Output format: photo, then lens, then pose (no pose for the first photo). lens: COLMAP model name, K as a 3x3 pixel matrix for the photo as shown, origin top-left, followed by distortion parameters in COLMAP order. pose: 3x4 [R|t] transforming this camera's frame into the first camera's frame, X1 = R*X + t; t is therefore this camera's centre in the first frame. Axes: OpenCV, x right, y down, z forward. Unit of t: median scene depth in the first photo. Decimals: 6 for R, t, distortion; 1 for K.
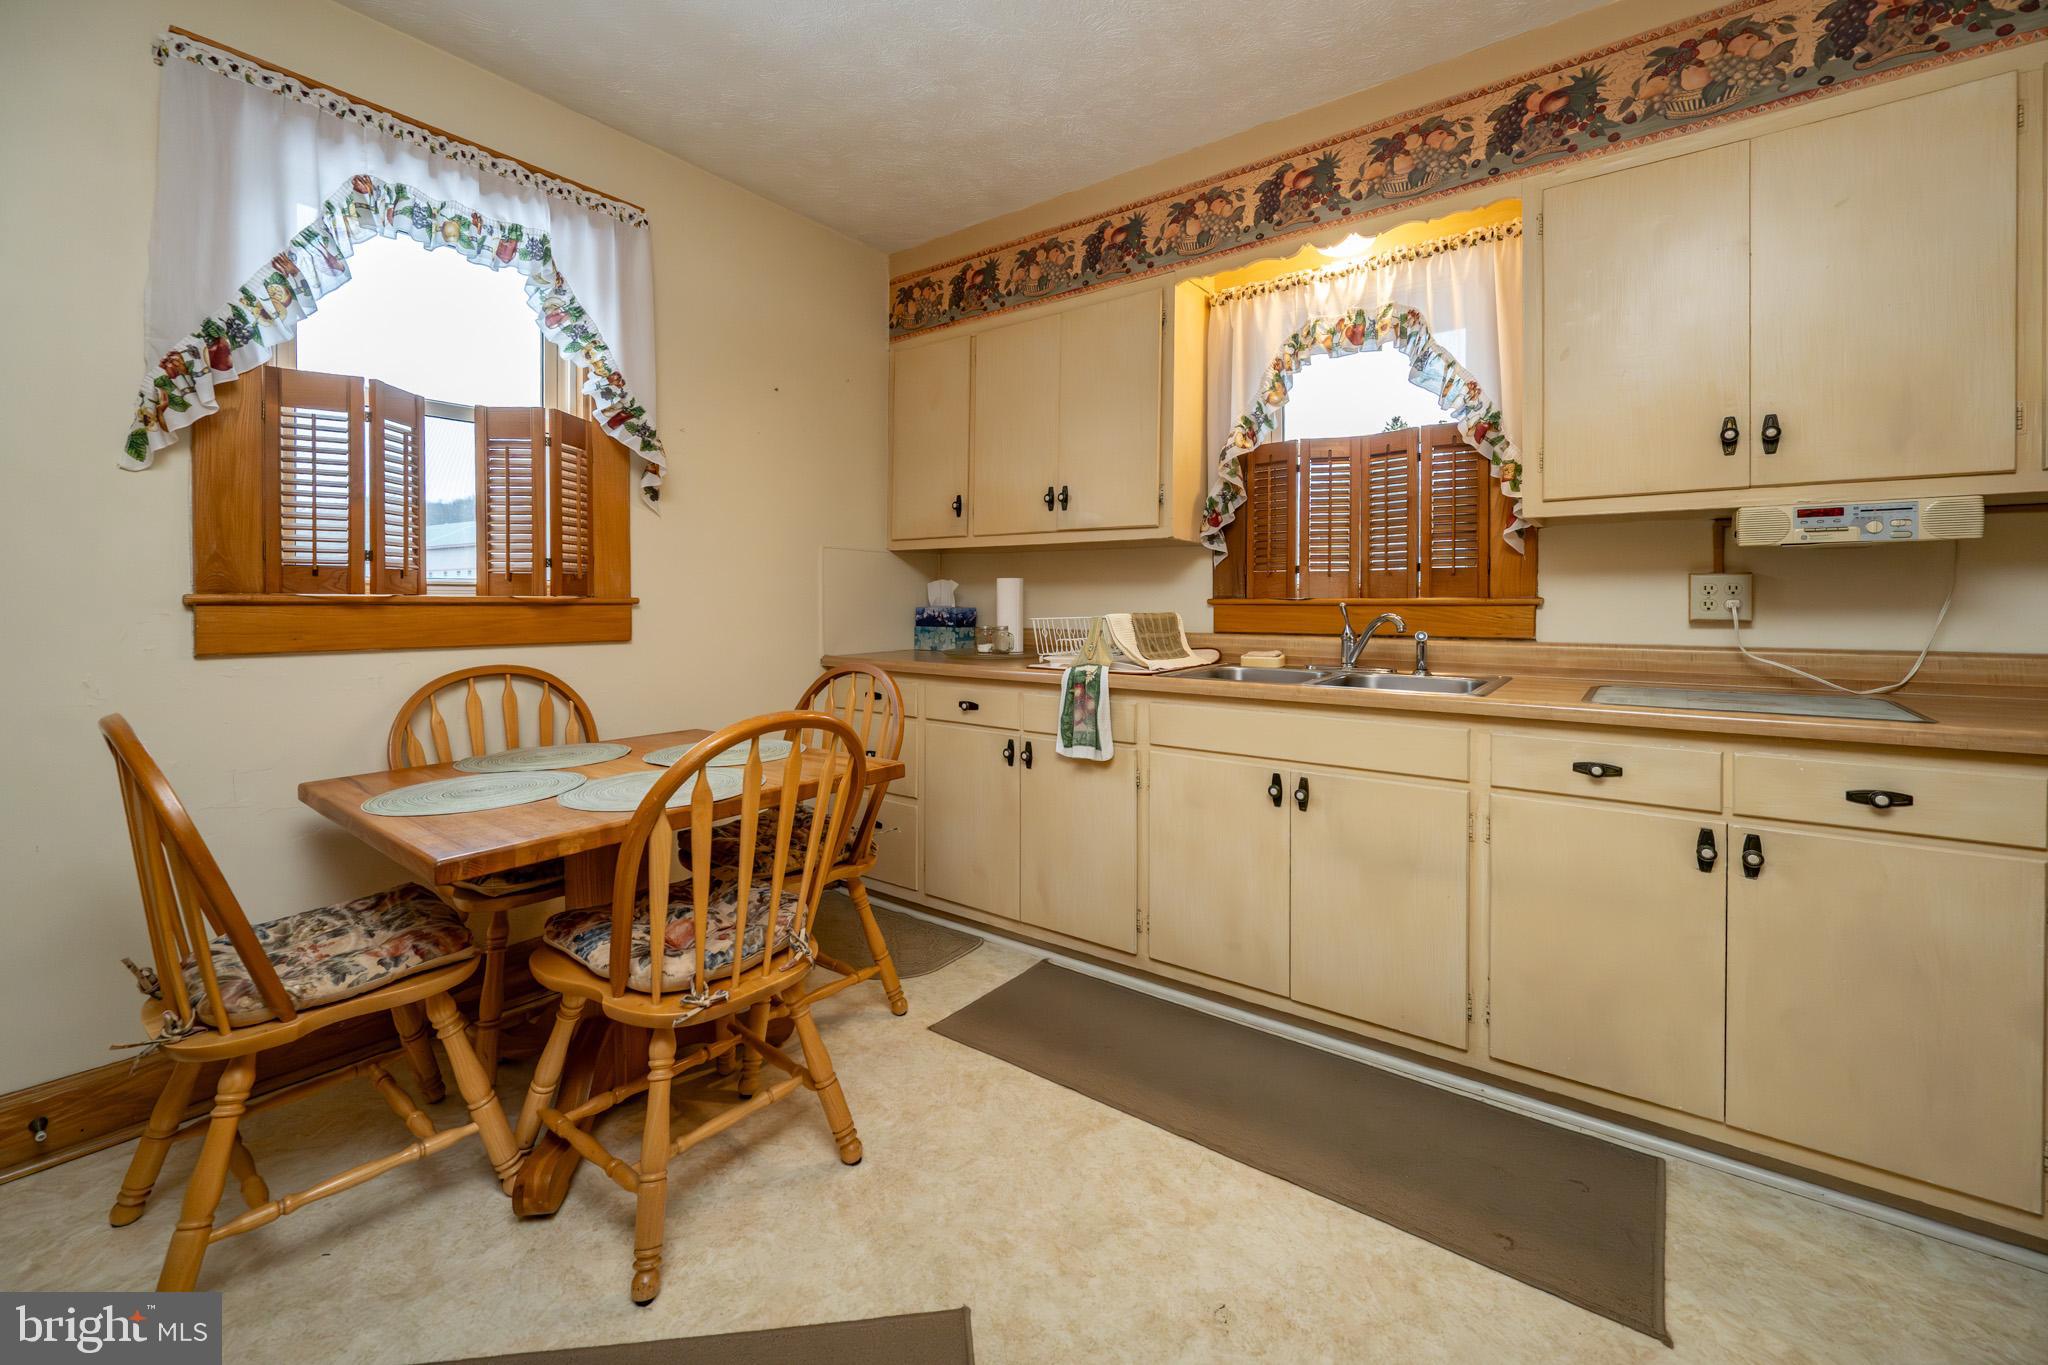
lens RADIAL K [[838.8, 0, 1024.5], [0, 838.8, 601.5], [0, 0, 1]] dist [0.000225, -0.000014]
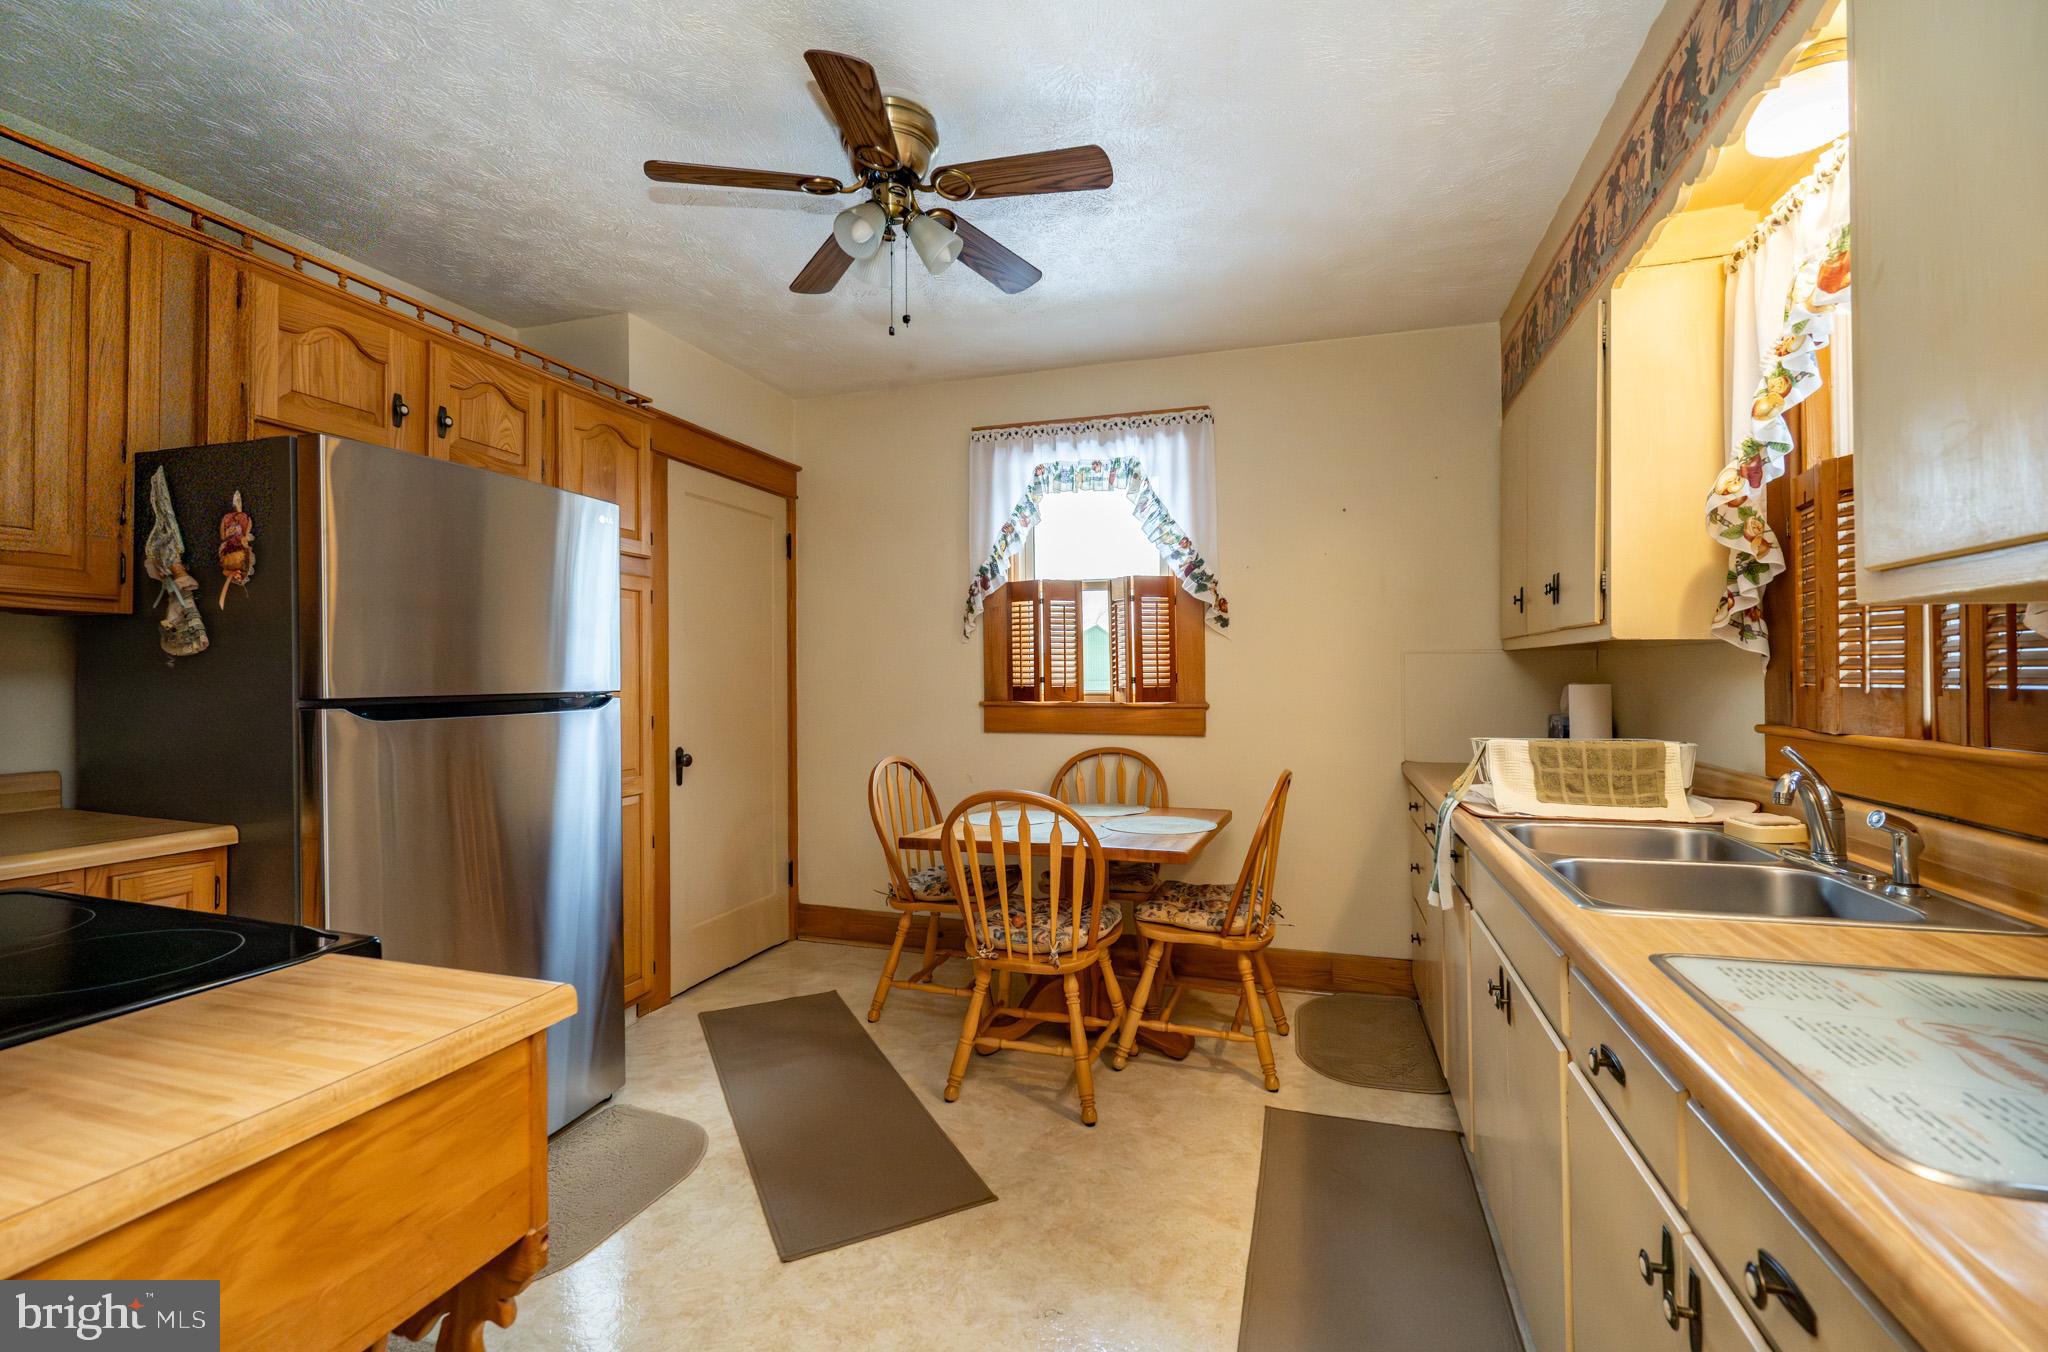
lens RADIAL K [[884.7, 0, 1024.0], [0, 884.7, 676.0], [0, 0, 1]] dist [0.000373, -0.000045]
pose [[0.329729, -0.003531, -0.944069, 0.888092], [0.005572, 0.999983, -0.001793, -0.055700], [0.944059, -0.004669, 0.329743, 0.325321]]
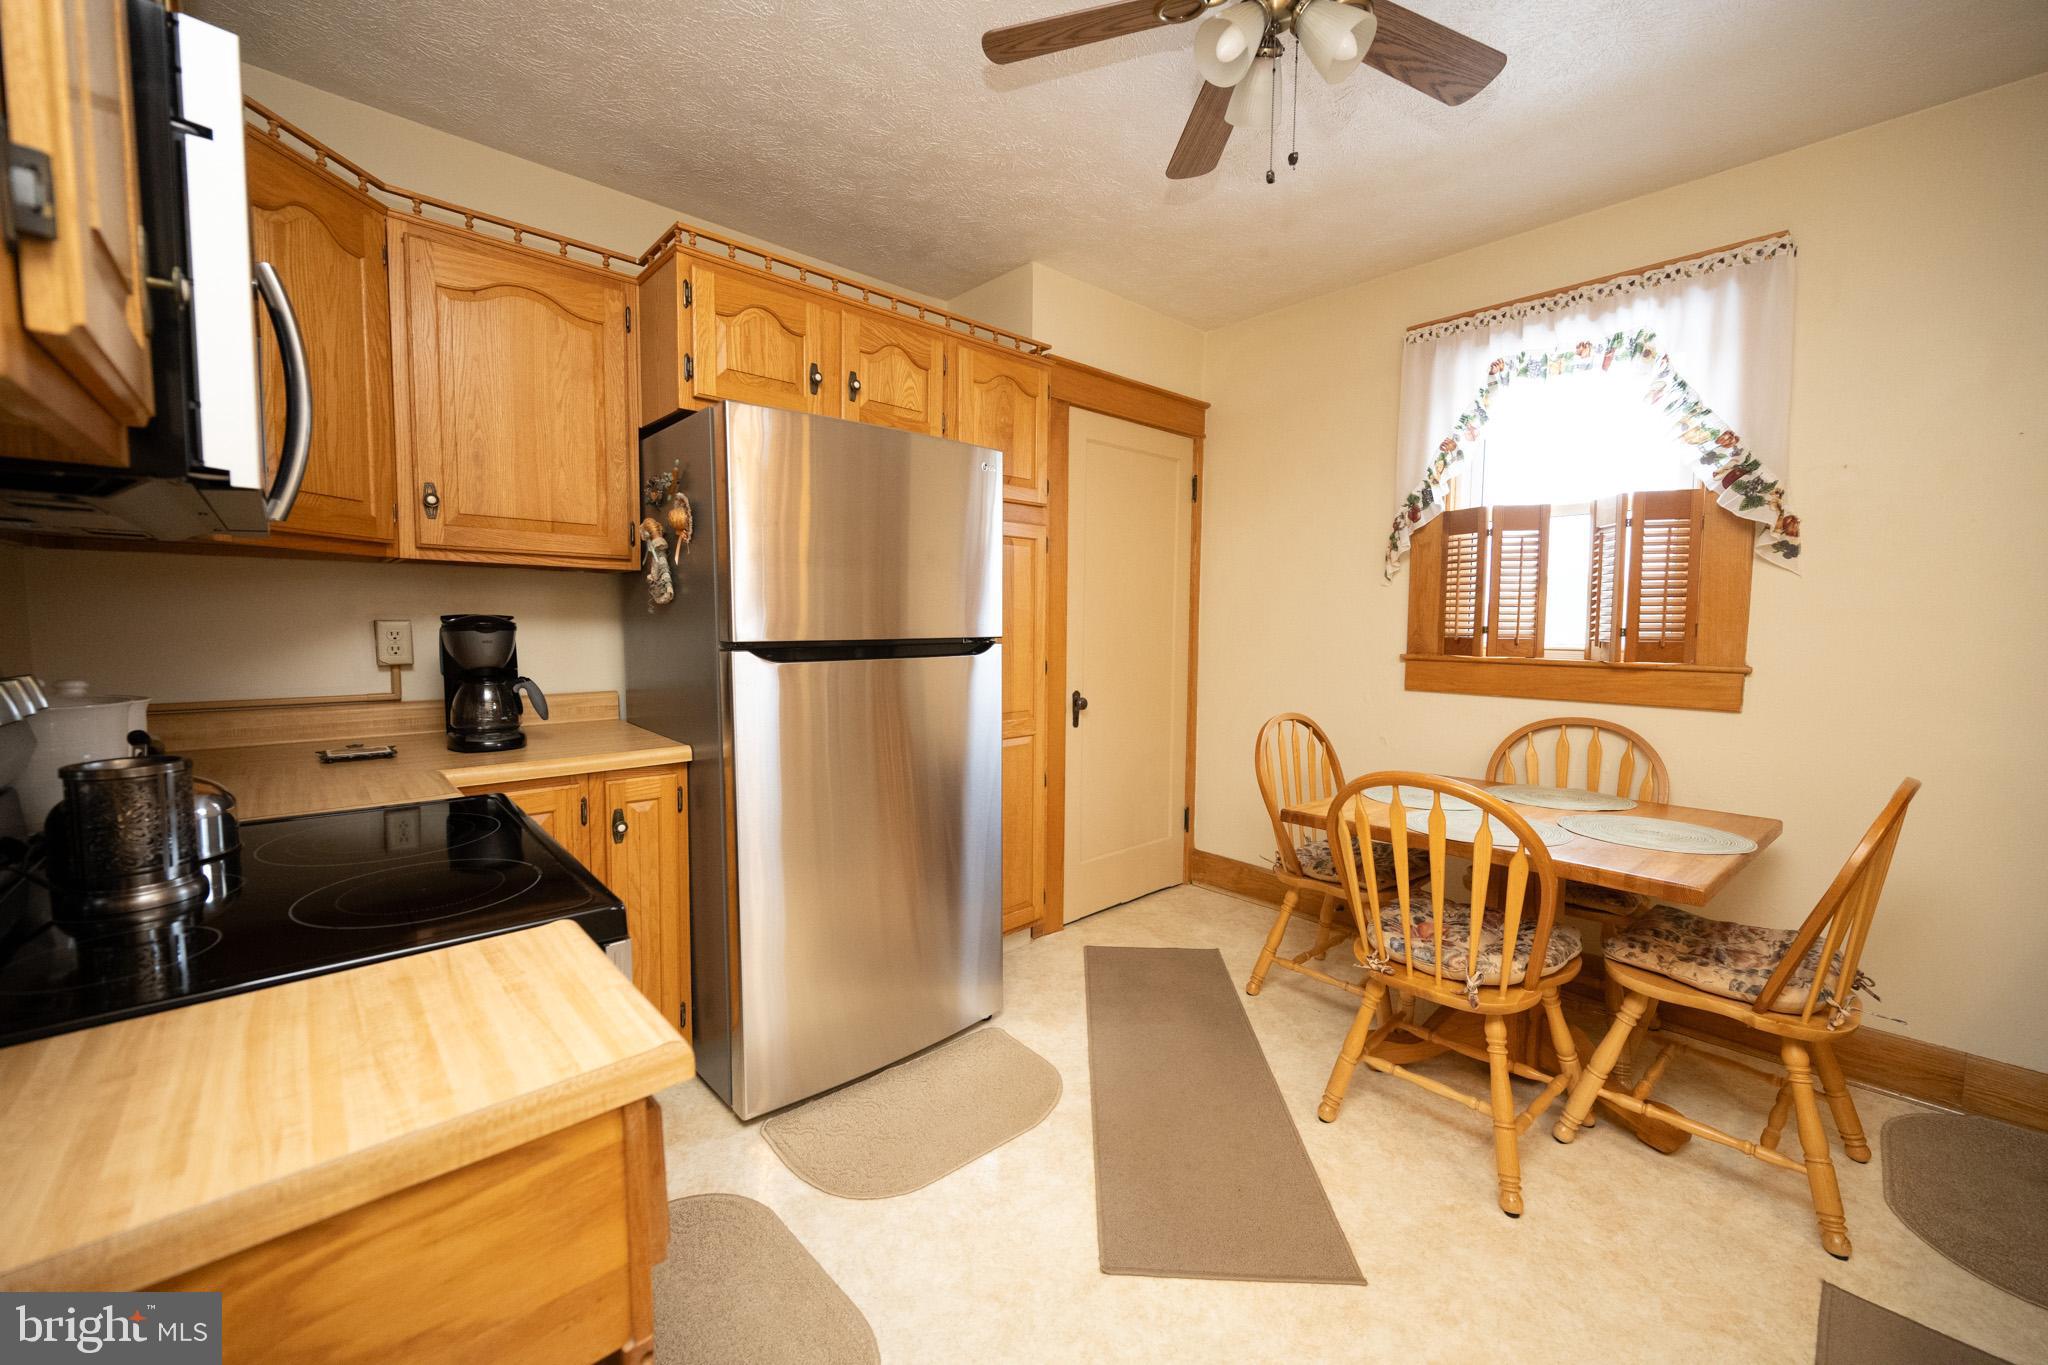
lens RADIAL K [[799.6, 0, 1023.3], [0, 799.6, 690.5], [0, 0, 1]] dist [-0.000250, -0.000140]
pose [[-0.179320, 0.084032, -0.980195, 0.666752], [-0.002920, 0.996296, 0.085946, -0.062030], [0.983787, 0.018274, -0.178410, 0.430344]]
